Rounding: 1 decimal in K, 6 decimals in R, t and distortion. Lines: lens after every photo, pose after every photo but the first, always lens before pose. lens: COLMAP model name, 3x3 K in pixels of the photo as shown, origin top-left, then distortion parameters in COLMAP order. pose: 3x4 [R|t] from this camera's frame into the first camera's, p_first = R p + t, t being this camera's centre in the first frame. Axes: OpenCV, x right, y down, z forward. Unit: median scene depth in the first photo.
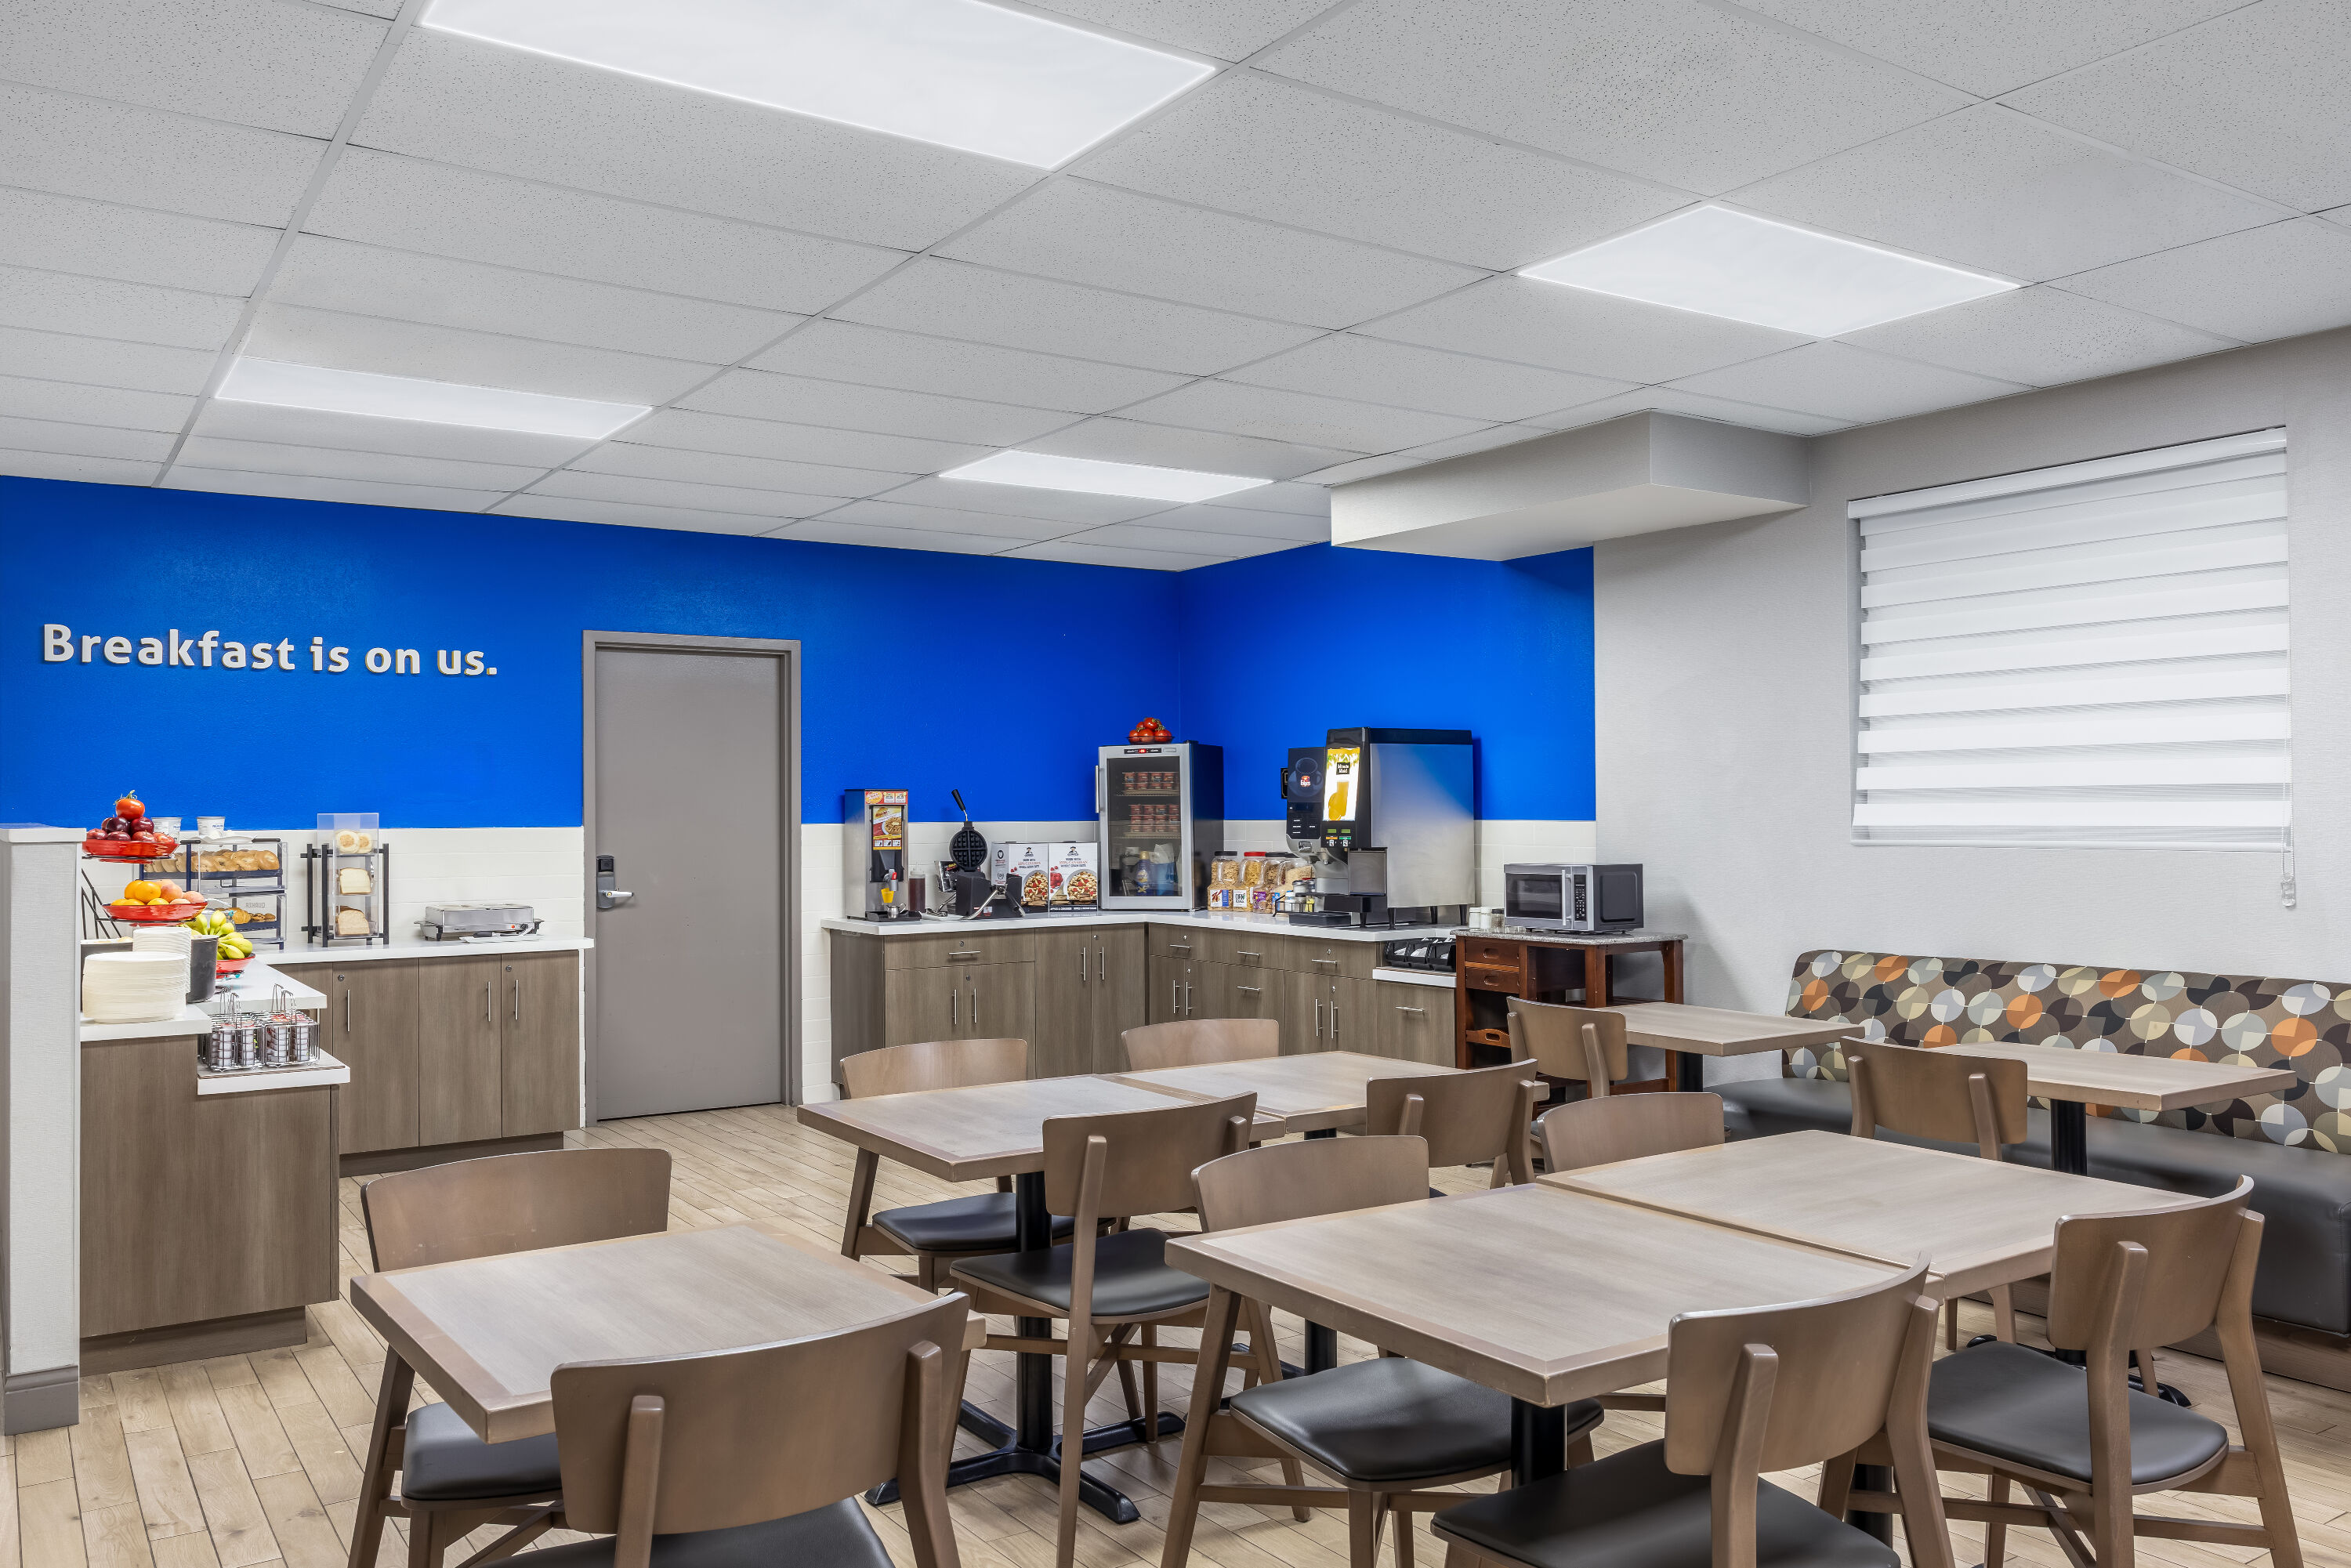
lens RADIAL K [[1819.2, 0, 1177.9], [0, 1819.2, 790.7], [0, 0, 1]] dist [0.007795, 0.007578]
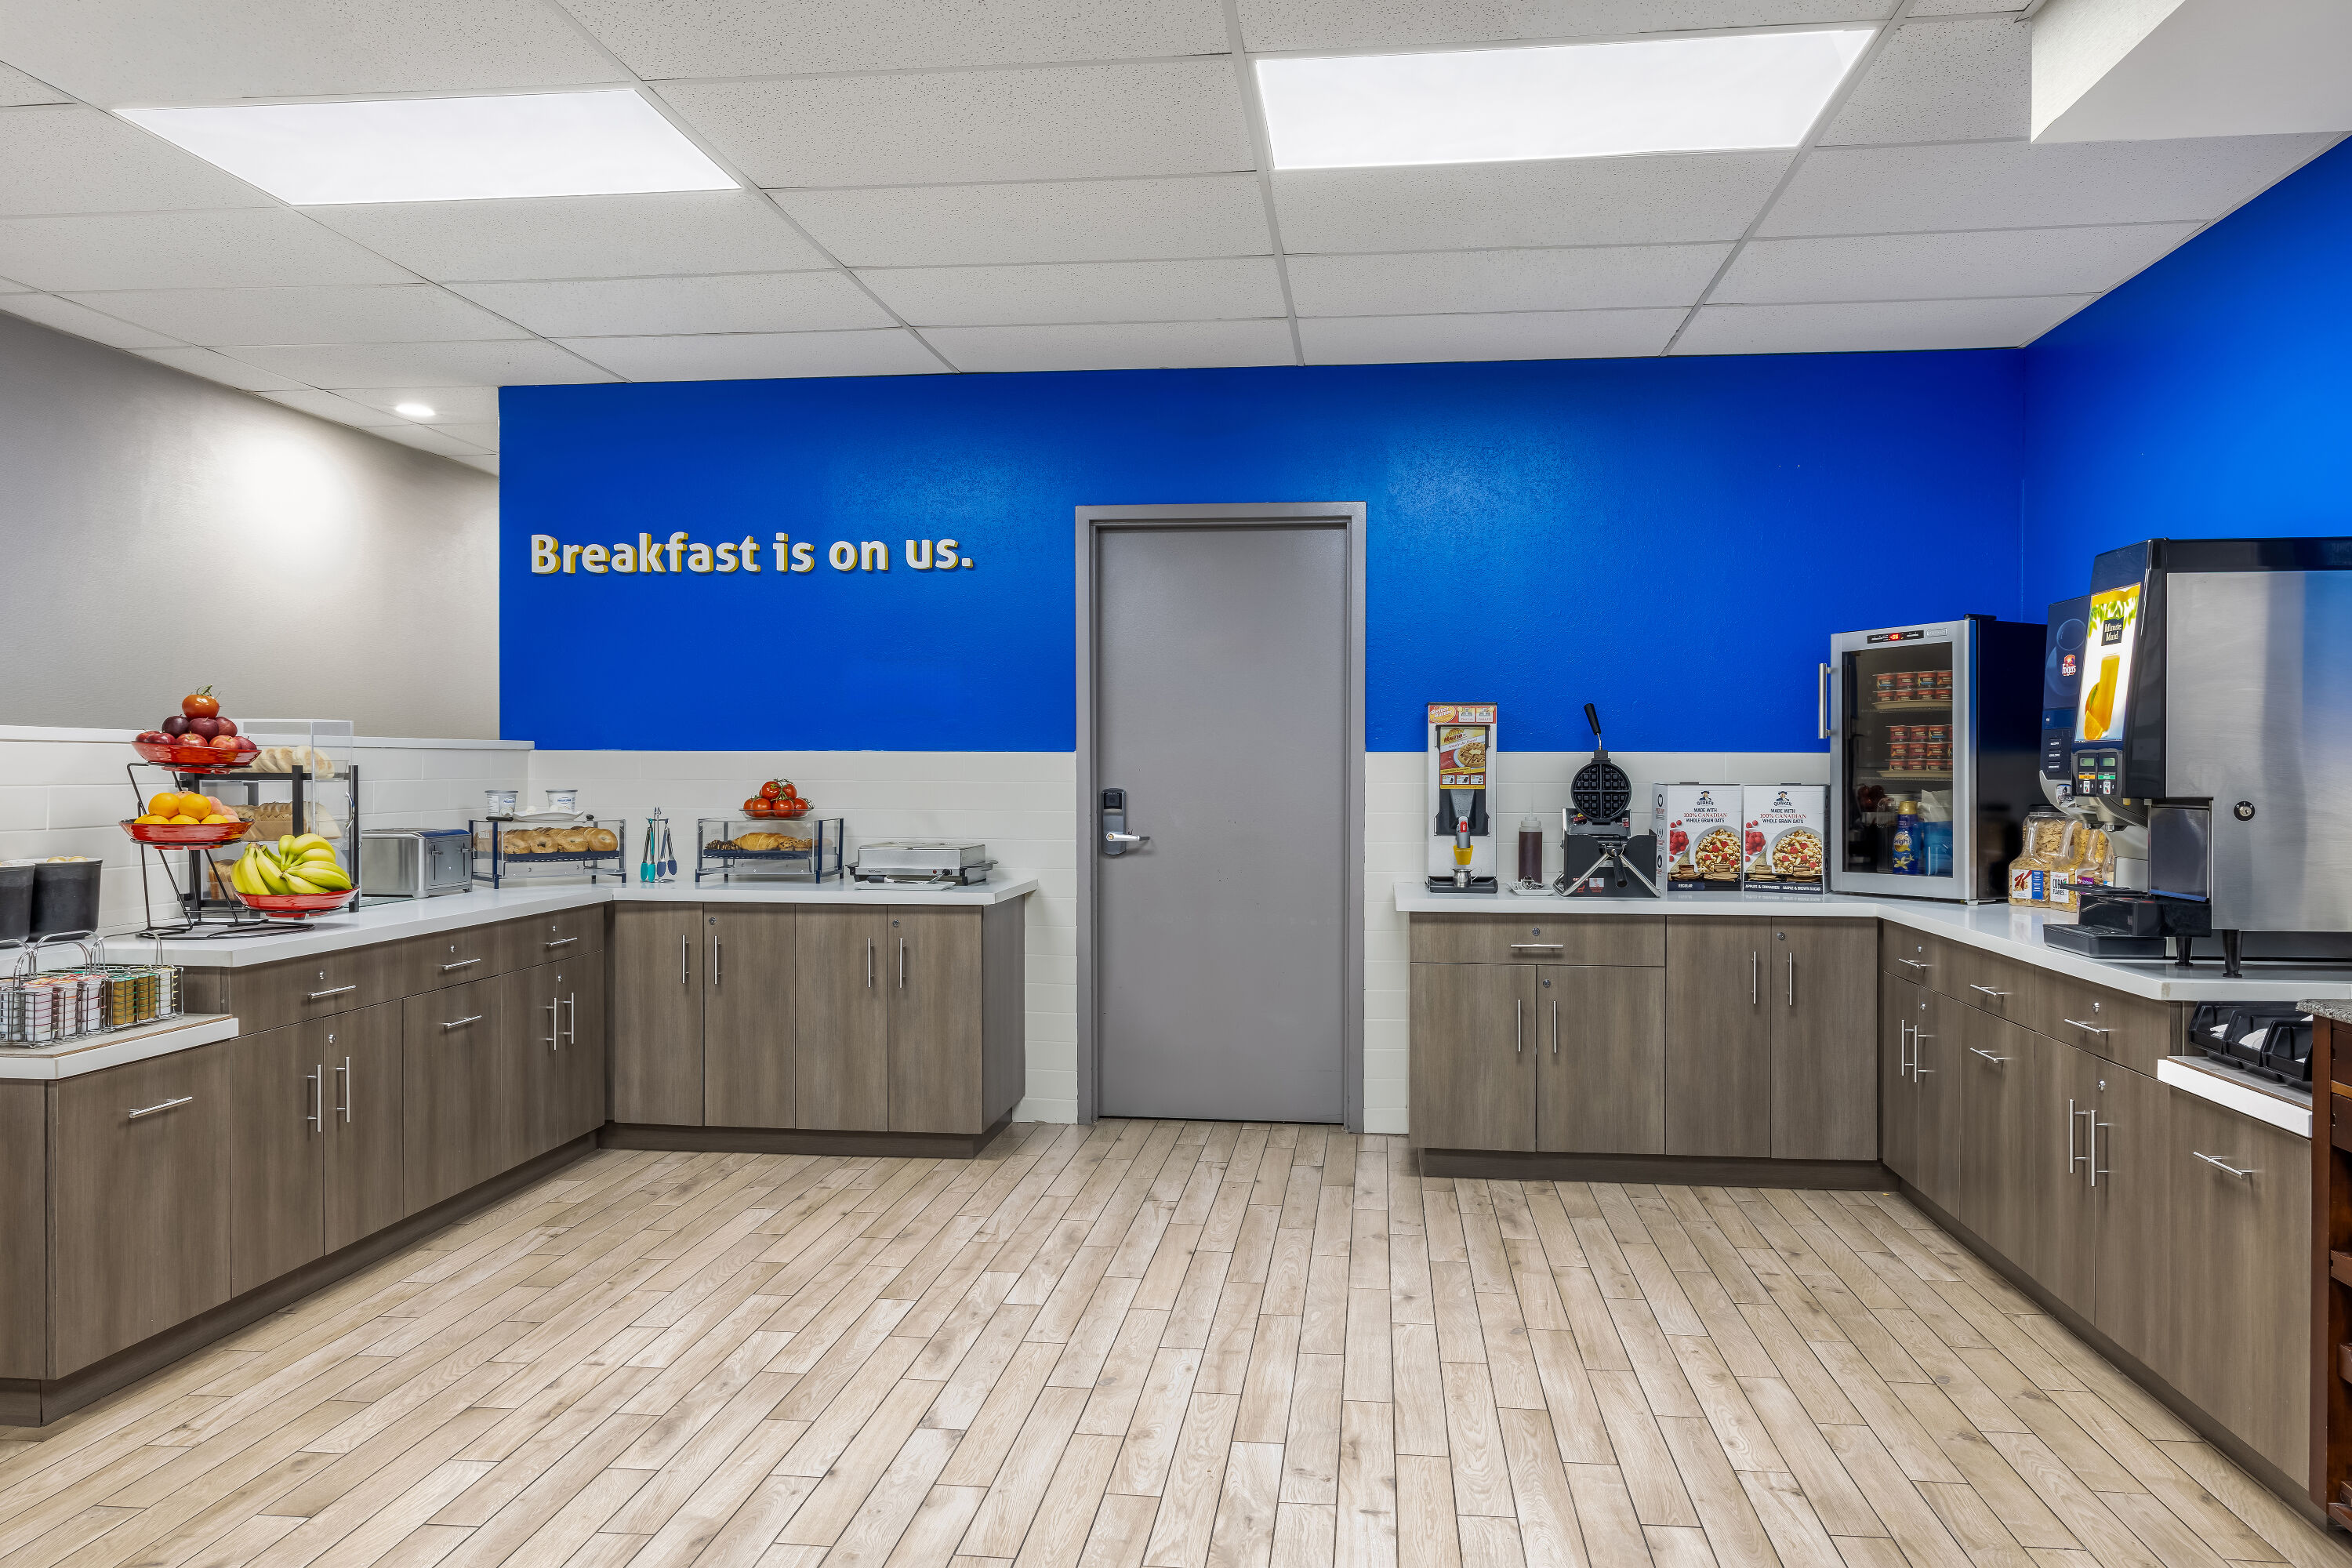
lens RADIAL K [[1622.2, 0, 1172.5], [0, 1622.2, 768.8], [0, 0, 1]] dist [-0.001634, 0.003784]
pose [[0.757682, 0.010139, -0.652545, 0.181322], [-0.002159, 0.999913, 0.013029, 0.018869], [0.652620, -0.008463, 0.757638, 0.509831]]
